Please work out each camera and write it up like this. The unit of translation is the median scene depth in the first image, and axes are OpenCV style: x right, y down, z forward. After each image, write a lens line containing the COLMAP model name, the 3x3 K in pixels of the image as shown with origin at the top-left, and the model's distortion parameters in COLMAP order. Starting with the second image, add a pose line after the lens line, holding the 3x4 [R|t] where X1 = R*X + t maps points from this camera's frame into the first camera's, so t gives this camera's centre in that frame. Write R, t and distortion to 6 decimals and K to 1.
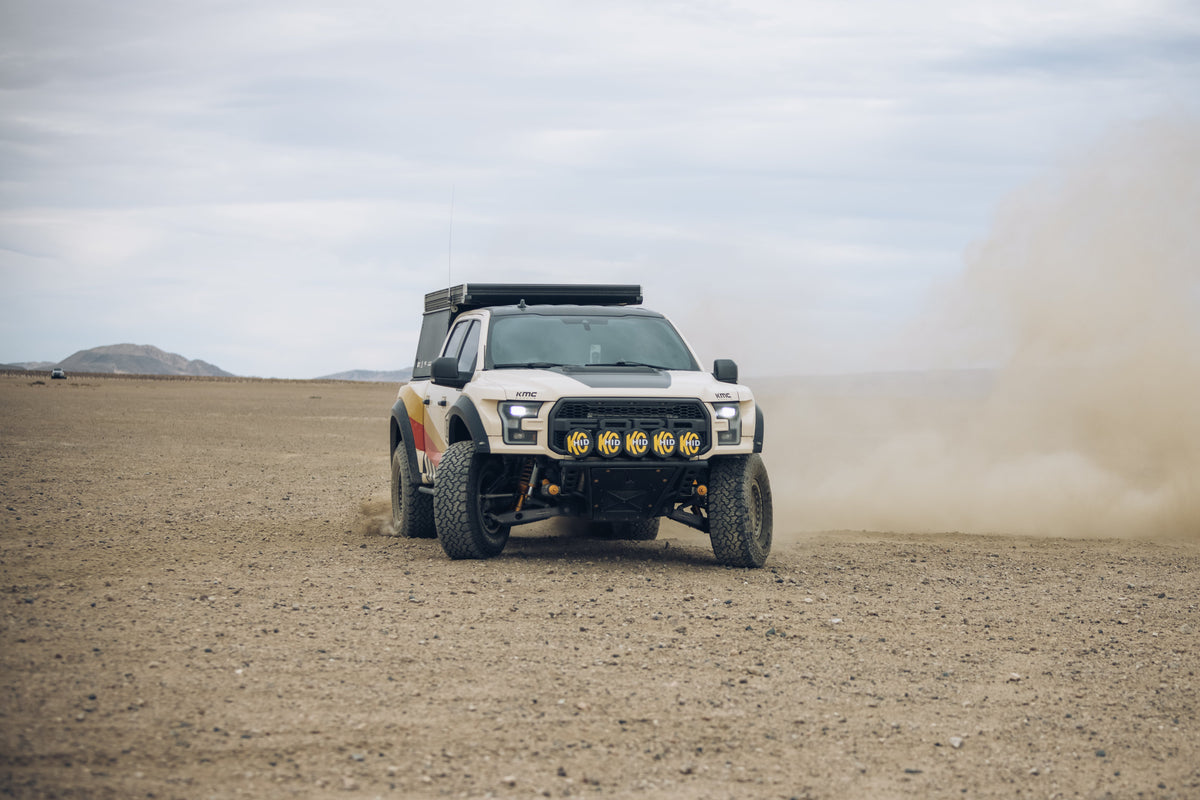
lens RADIAL K [[2625.7, 0, 600.0], [0, 2625.7, 400.0], [0, 0, 1]] dist [-0.024727, -0.028558]
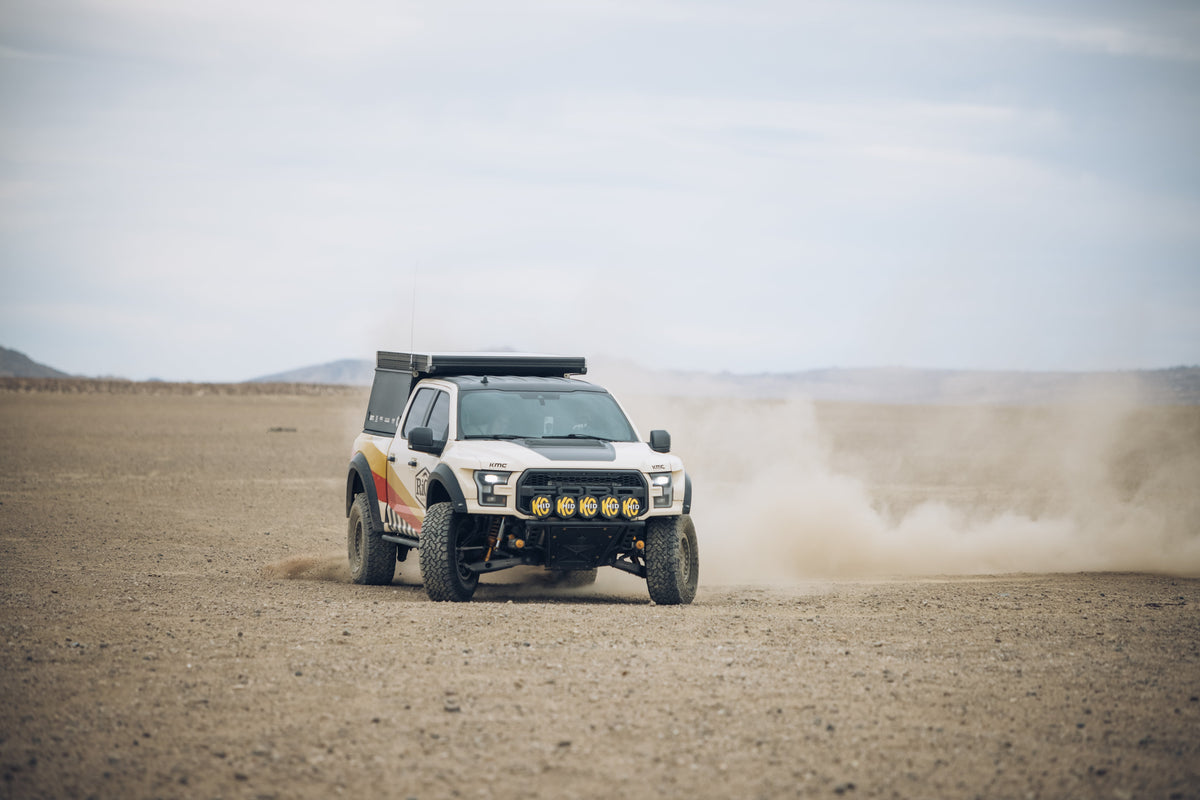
lens RADIAL K [[5483.2, 0, 600.0], [0, 5483.2, 400.0], [0, 0, 1]] dist [1.718666, -1.862181]
pose [[0.999176, 0.011754, 0.038860, -0.079651], [-0.012531, 0.999725, 0.019825, -0.083237], [-0.038616, -0.020296, 0.999048, -1.545294]]
